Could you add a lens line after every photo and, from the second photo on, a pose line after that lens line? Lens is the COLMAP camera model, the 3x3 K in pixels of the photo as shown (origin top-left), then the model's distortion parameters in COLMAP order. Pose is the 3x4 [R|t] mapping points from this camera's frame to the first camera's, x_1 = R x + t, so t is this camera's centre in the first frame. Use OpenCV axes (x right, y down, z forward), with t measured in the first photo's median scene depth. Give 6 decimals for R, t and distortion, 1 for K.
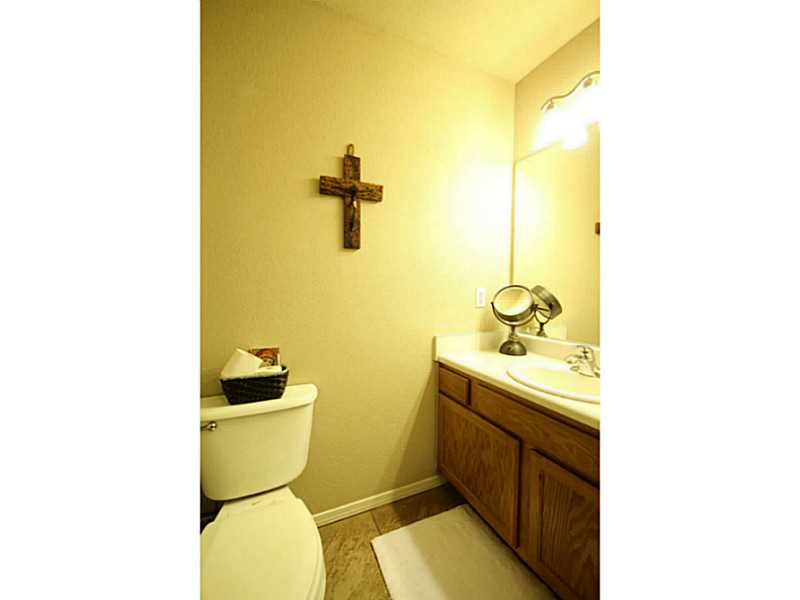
lens RADIAL K [[277.0, 0, 400.0], [0, 277.0, 300.0], [0, 0, 1]] dist [0.000930, -0.000009]
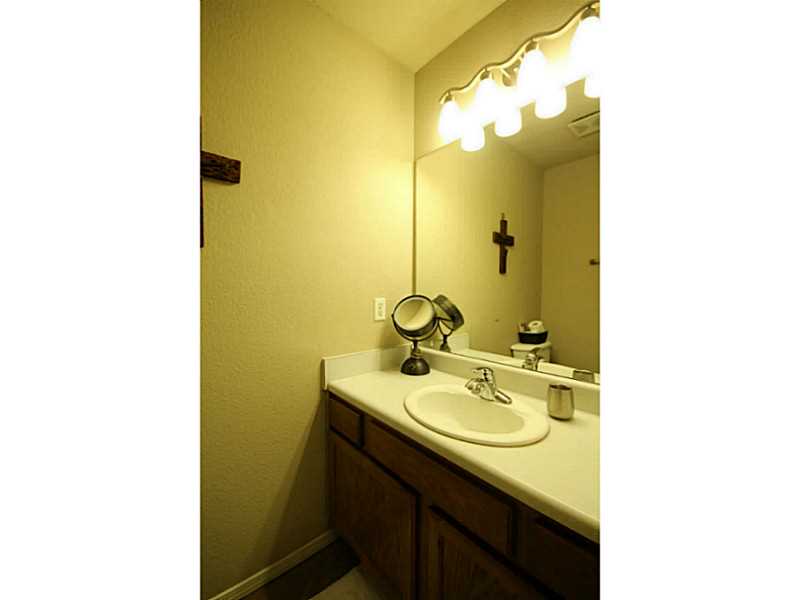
lens RADIAL K [[277.0, 0, 400.0], [0, 277.0, 300.0], [0, 0, 1]] dist [0.000930, -0.000009]
pose [[0.957774, -0.010058, 0.287346, 0.110007], [0.012157, 0.999911, -0.005523, -0.035399], [-0.287265, 0.008783, 0.957811, 0.164181]]
